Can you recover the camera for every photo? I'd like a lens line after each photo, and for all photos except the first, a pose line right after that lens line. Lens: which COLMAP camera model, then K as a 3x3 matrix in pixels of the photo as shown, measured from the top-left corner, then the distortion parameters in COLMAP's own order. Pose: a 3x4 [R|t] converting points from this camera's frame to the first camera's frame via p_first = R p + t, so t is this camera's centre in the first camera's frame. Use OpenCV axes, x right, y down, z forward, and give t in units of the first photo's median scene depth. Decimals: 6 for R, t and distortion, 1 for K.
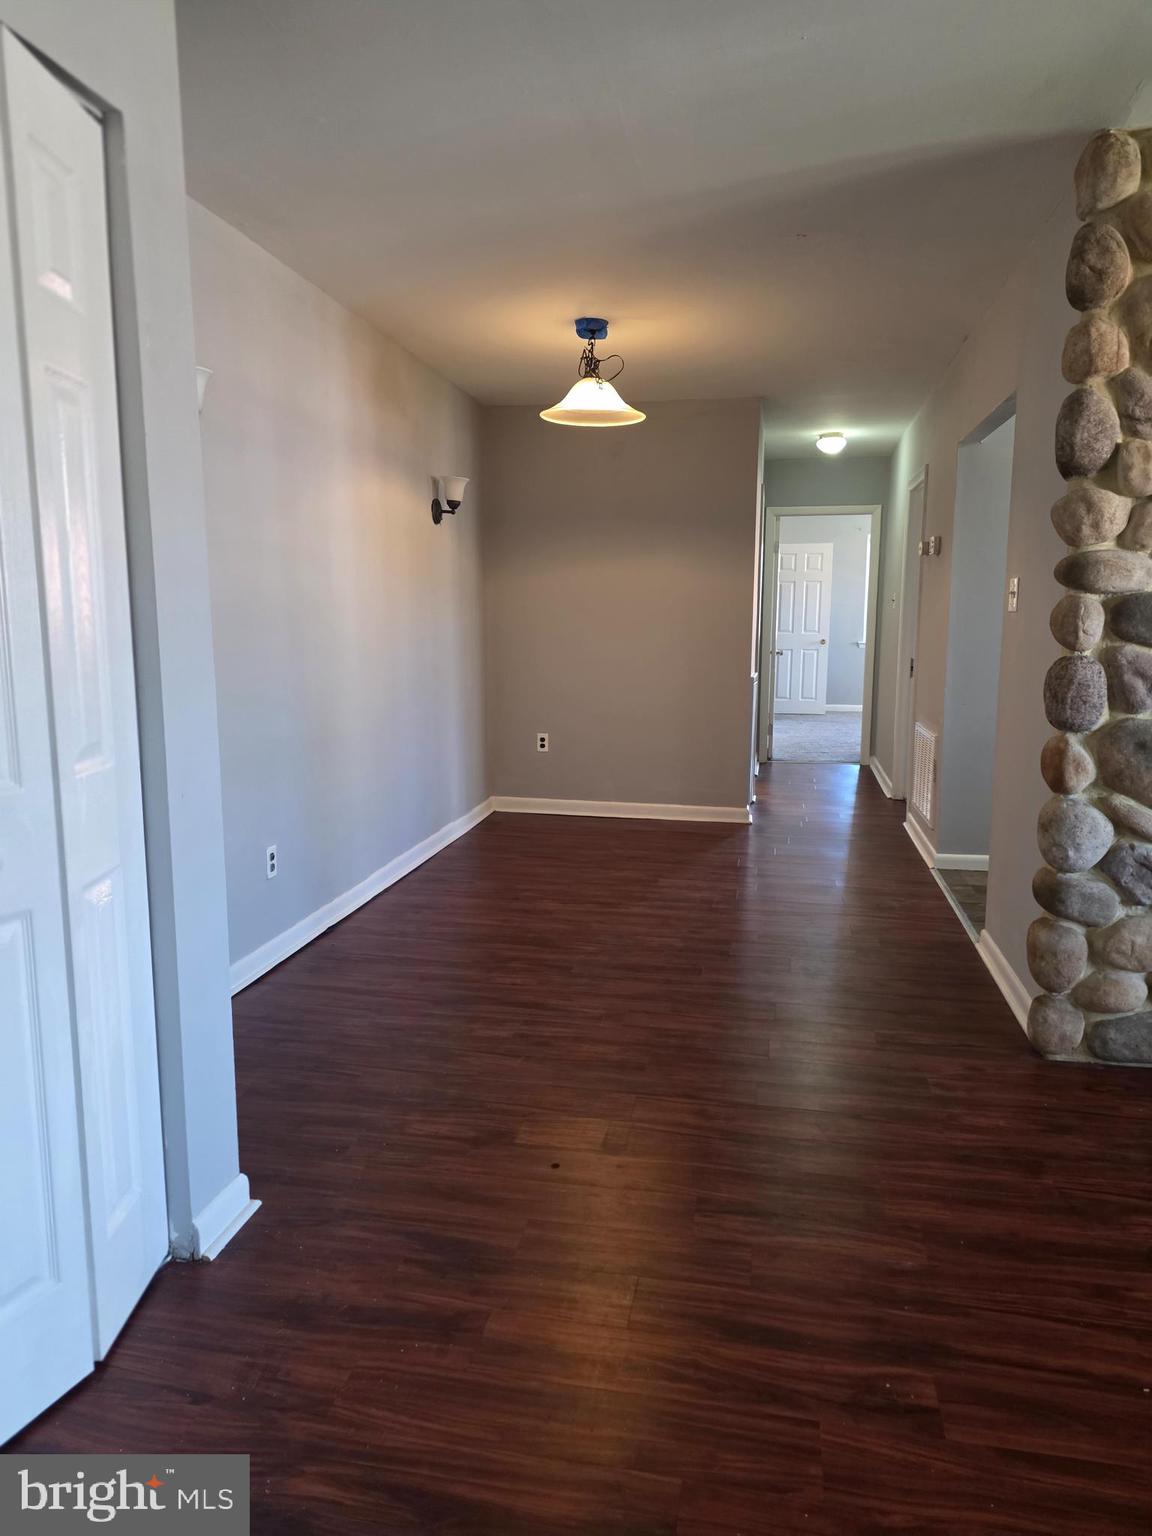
lens RADIAL K [[1039.2, 0, 582.1], [0, 1039.2, 784.0], [0, 0, 1]] dist [0.050618, -0.039251]
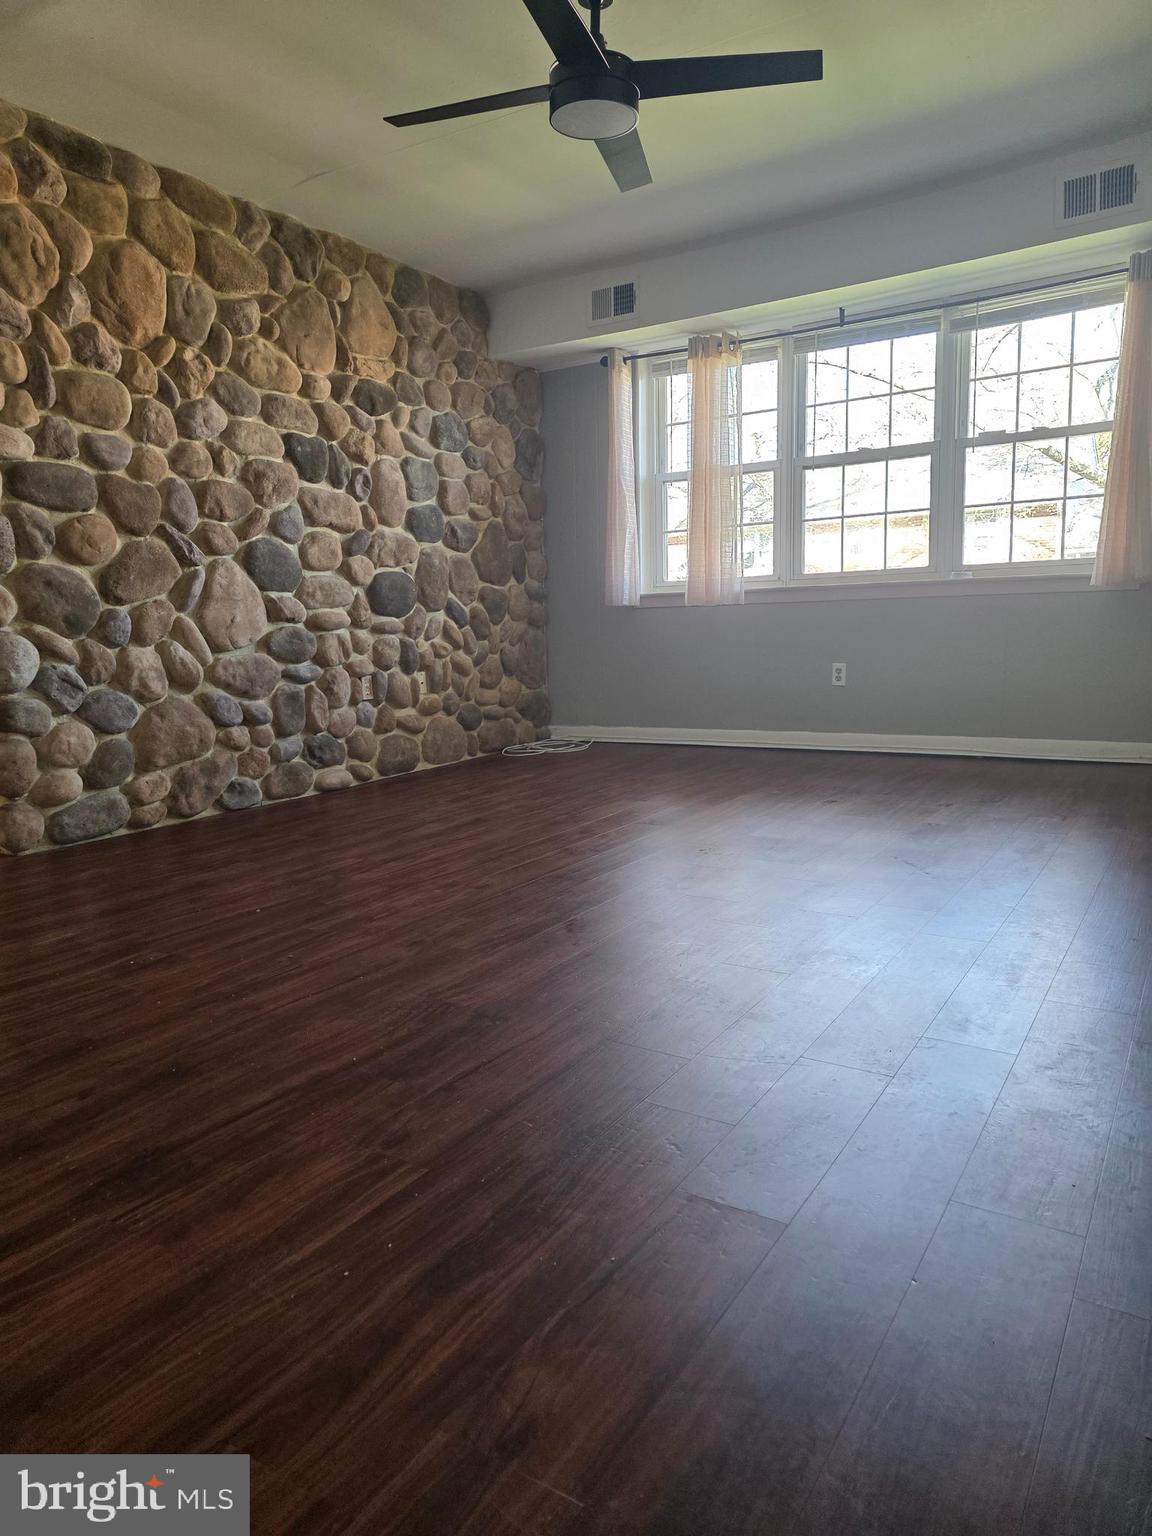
lens RADIAL K [[1039.2, 0, 581.9], [0, 1039.2, 764.2], [0, 0, 1]] dist [0.050618, -0.039251]
pose [[0.363990, -0.131731, 0.922040, -0.424511], [0.172747, 0.982320, 0.072148, 0.192934], [-0.915243, 0.133019, 0.380311, -0.046419]]
